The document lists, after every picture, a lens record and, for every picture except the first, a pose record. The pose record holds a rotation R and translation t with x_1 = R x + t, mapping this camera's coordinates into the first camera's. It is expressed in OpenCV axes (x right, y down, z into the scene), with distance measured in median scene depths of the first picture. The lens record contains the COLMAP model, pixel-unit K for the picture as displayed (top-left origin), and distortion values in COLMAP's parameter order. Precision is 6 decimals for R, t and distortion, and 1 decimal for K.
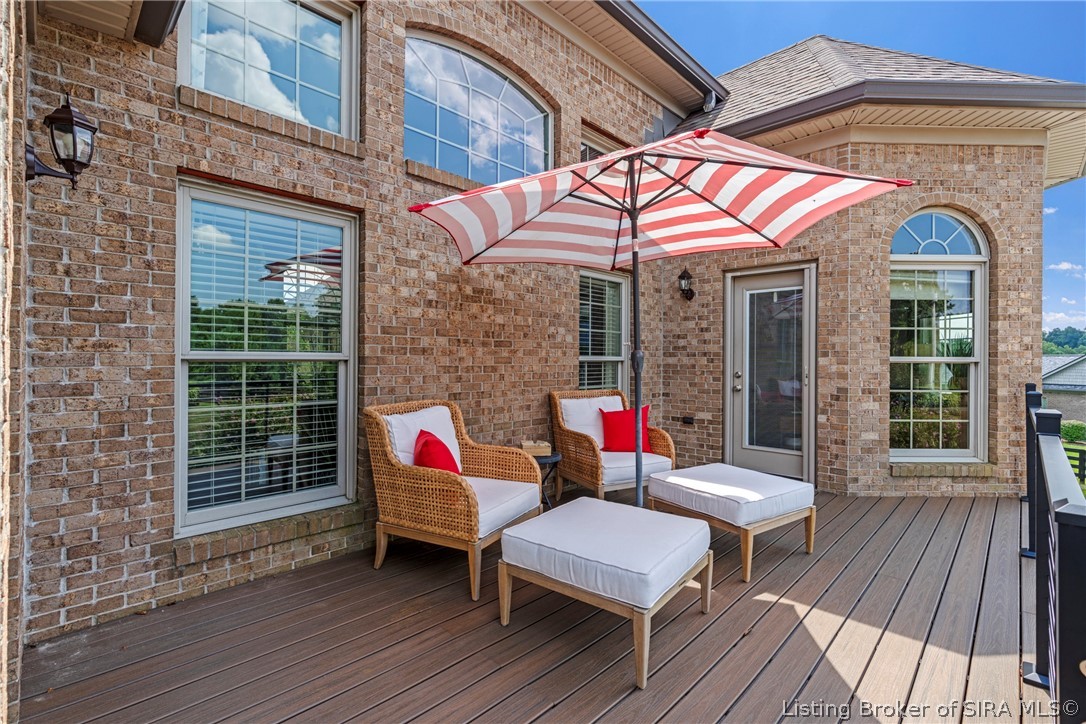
lens RADIAL K [[488.1, 0, 543.0], [0, 488.1, 362.0], [0, 0, 1]] dist [-0.001230, -0.000204]
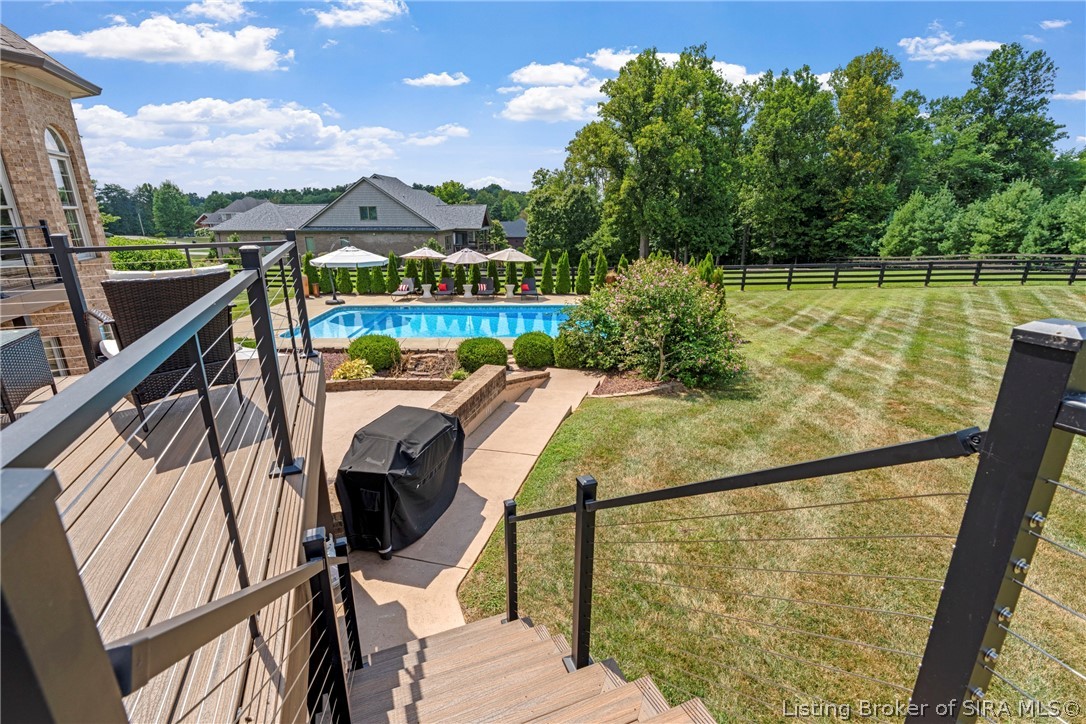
lens RADIAL K [[496.0, 0, 543.0], [0, 496.0, 362.0], [0, 0, 1]] dist [-0.000910, 0.000896]
pose [[0.417306, -0.273126, 0.866751, -0.006195], [0.009503, 0.955027, 0.296367, 0.018146], [-0.908716, -0.115439, 0.401134, -1.514993]]
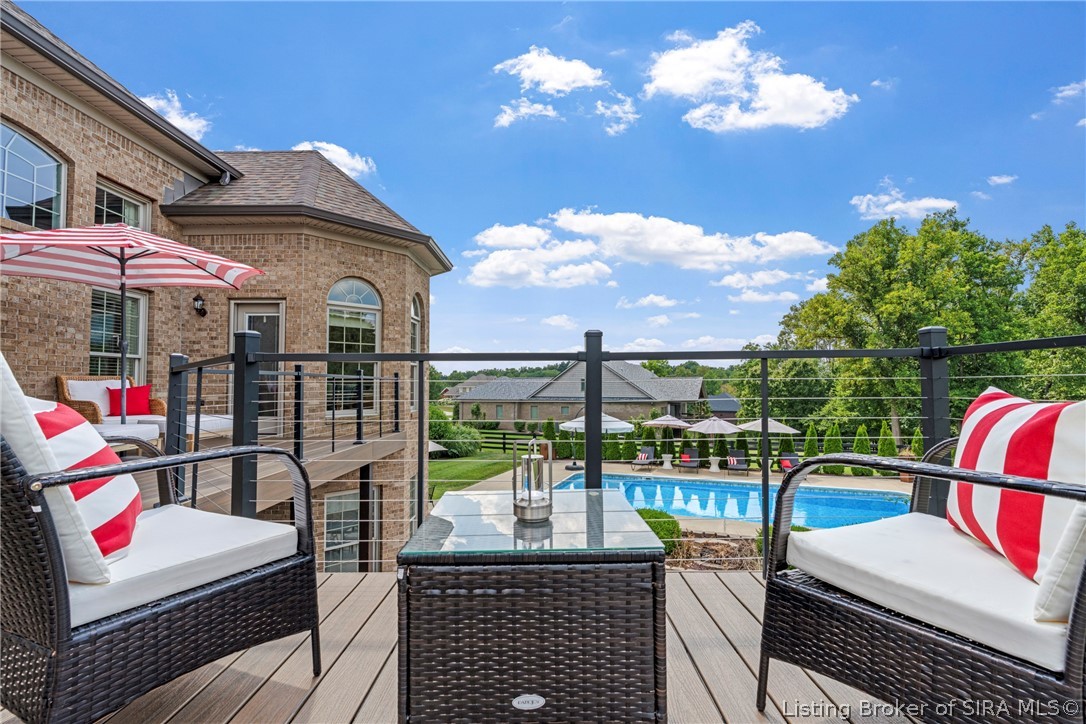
lens RADIAL K [[490.4, 0, 542.9], [0, 490.4, 367.3], [0, 0, 1]] dist [-0.003871, 0.001212]
pose [[0.722194, 0.017743, 0.691463, 0.045646], [0.011999, 0.999199, -0.038173, 0.099703], [-0.691587, 0.035865, 0.721403, -0.809683]]
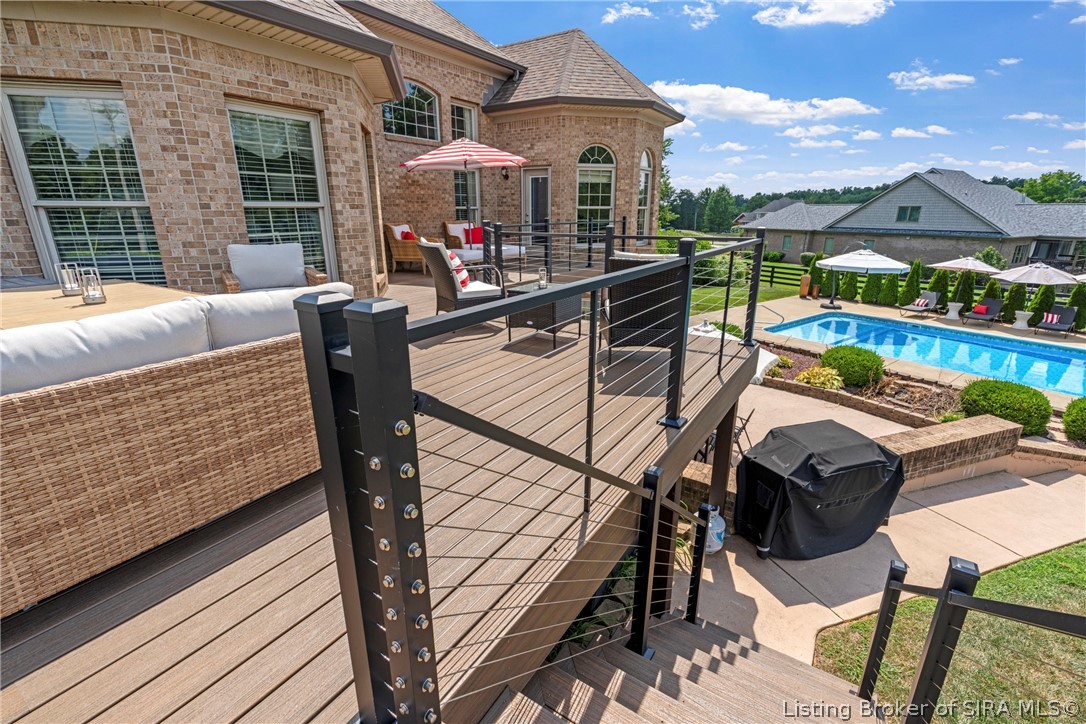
lens RADIAL K [[488.1, 0, 543.0], [0, 488.1, 362.0], [0, 0, 1]] dist [-0.001230, -0.000204]
pose [[0.983050, -0.059389, 0.173451, 0.035569], [0.005981, 0.955964, 0.293422, 0.017393], [-0.183239, -0.287411, 0.940116, -1.612756]]
